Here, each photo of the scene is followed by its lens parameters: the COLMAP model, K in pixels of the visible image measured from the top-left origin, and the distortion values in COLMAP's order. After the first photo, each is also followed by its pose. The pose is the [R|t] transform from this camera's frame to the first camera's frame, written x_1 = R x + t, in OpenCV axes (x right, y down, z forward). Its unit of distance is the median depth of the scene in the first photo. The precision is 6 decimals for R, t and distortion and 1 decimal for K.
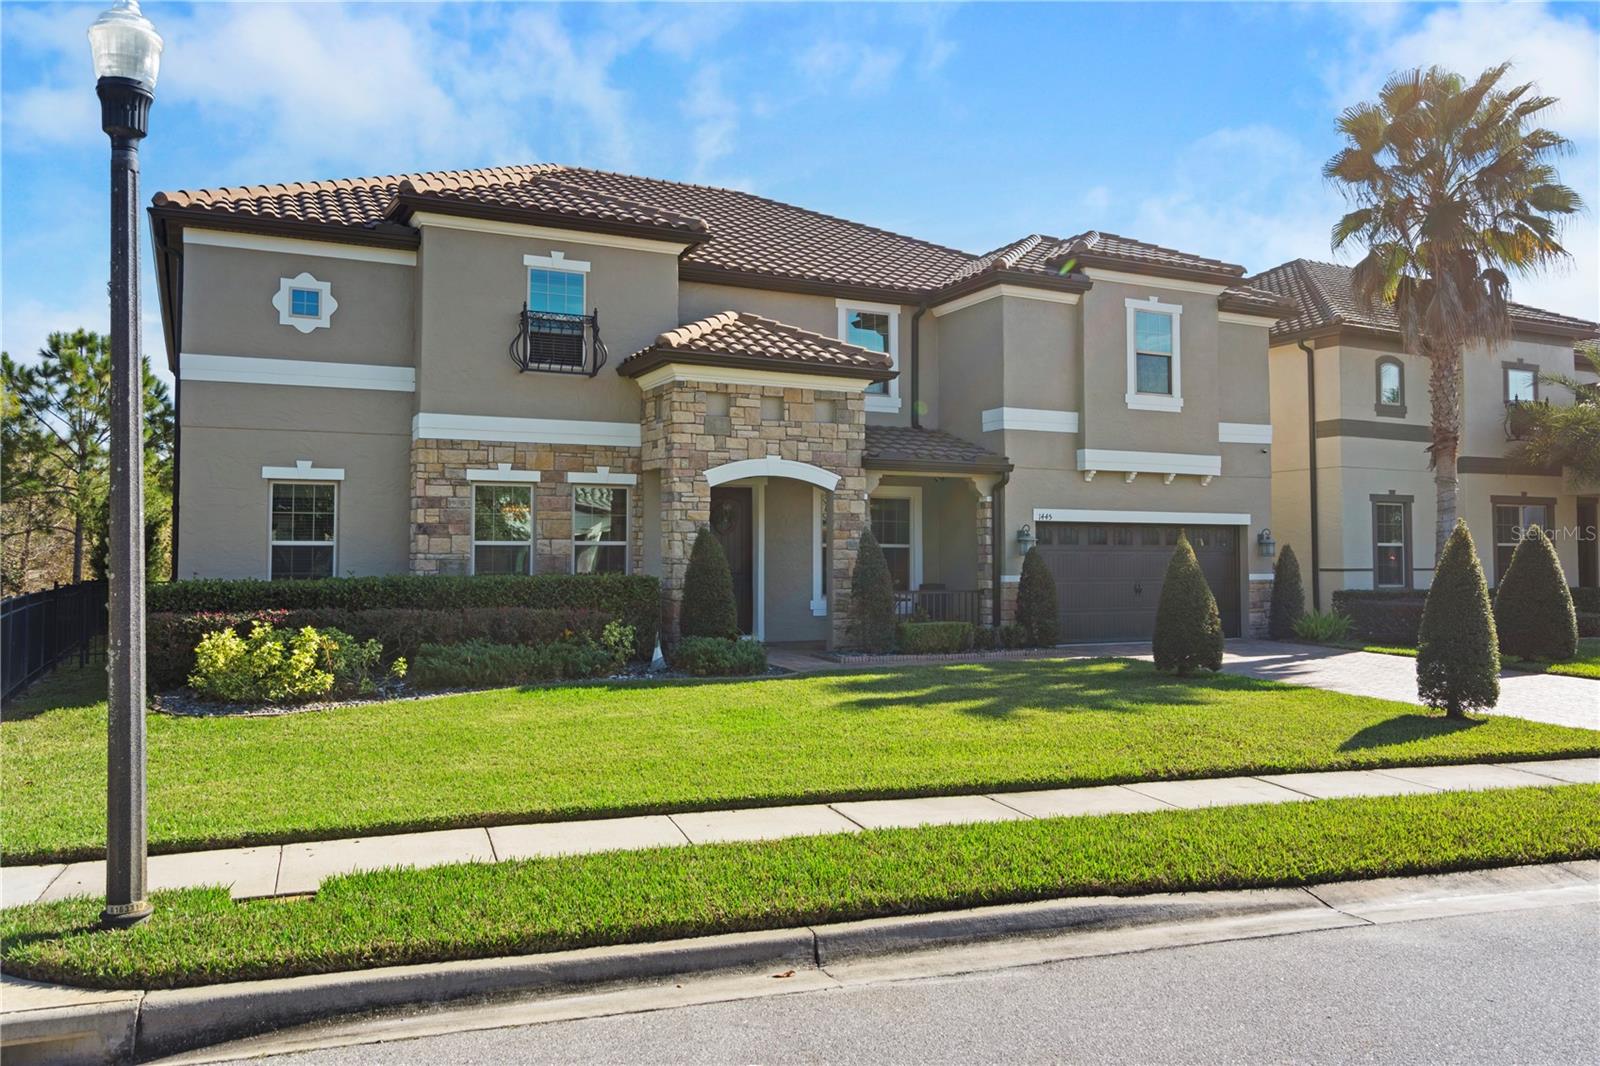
lens RADIAL K [[1262.6, 0, 800.0], [0, 1262.6, 533.0], [0, 0, 1]] dist [-0.001802, 0.002926]
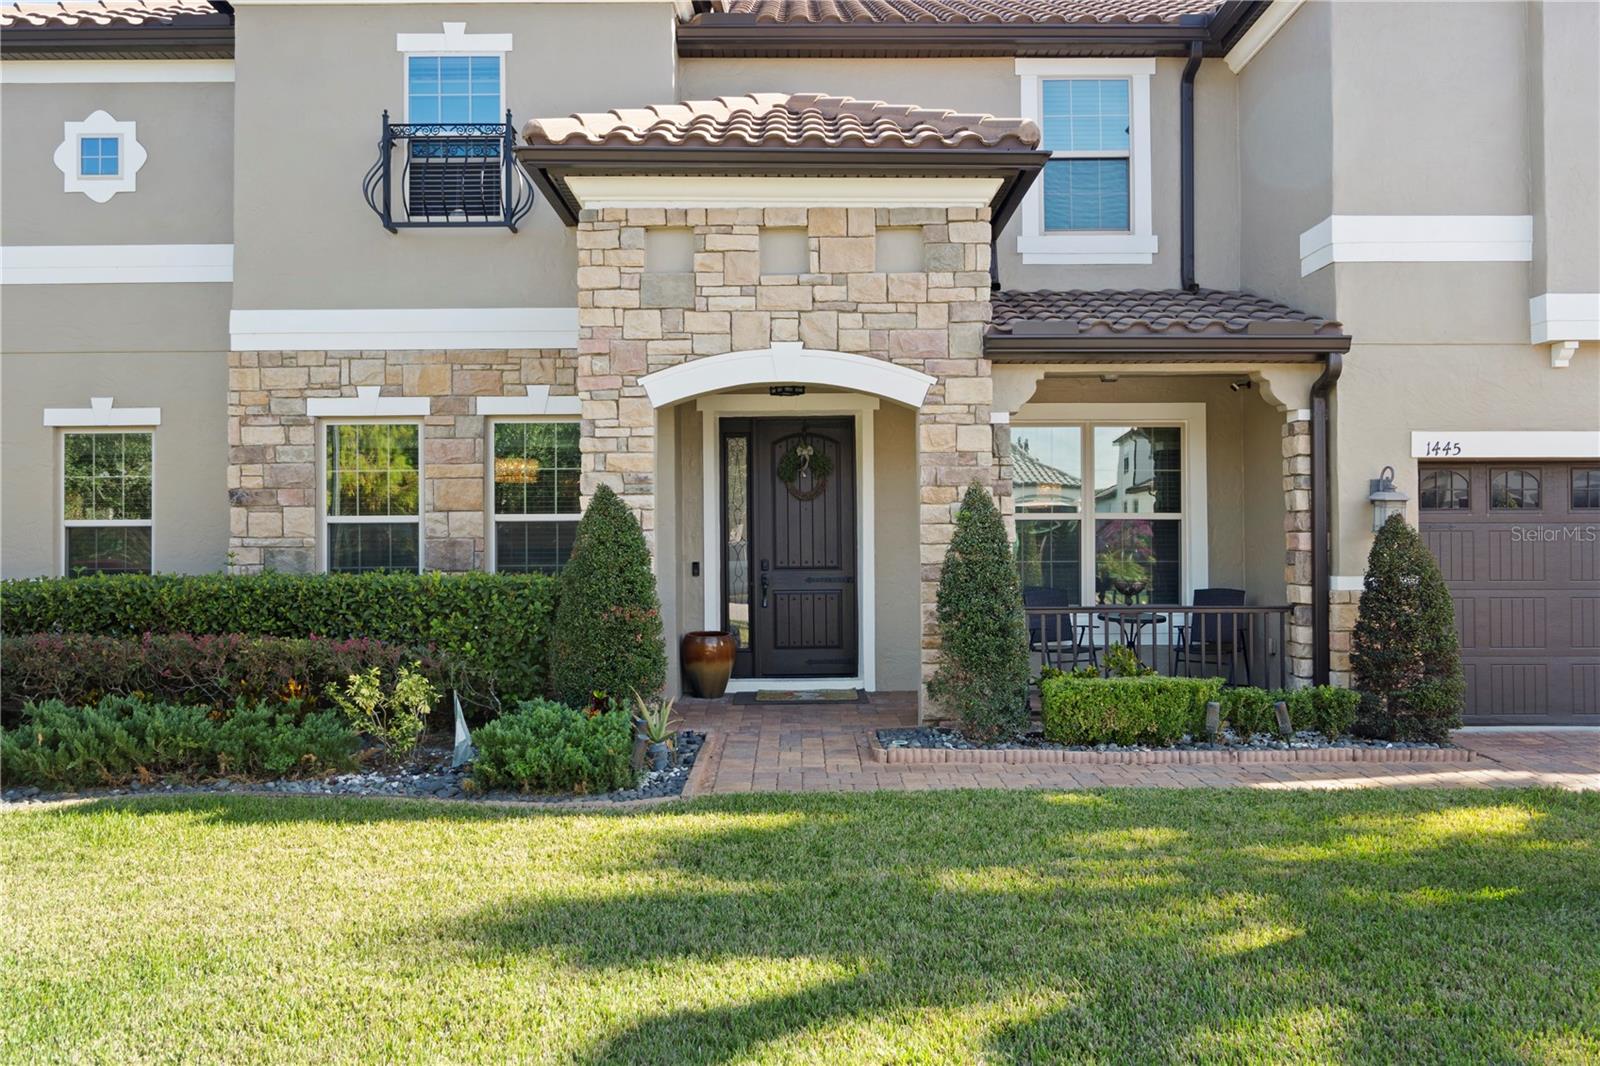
lens RADIAL K [[1262.6, 0, 800.0], [0, 1262.6, 533.0], [0, 0, 1]] dist [-0.001802, 0.002926]
pose [[0.893822, -0.006845, -0.448371, 0.212171], [0.014764, 0.999791, 0.014169, 0.008784], [0.448180, -0.019285, 0.893735, 0.539990]]
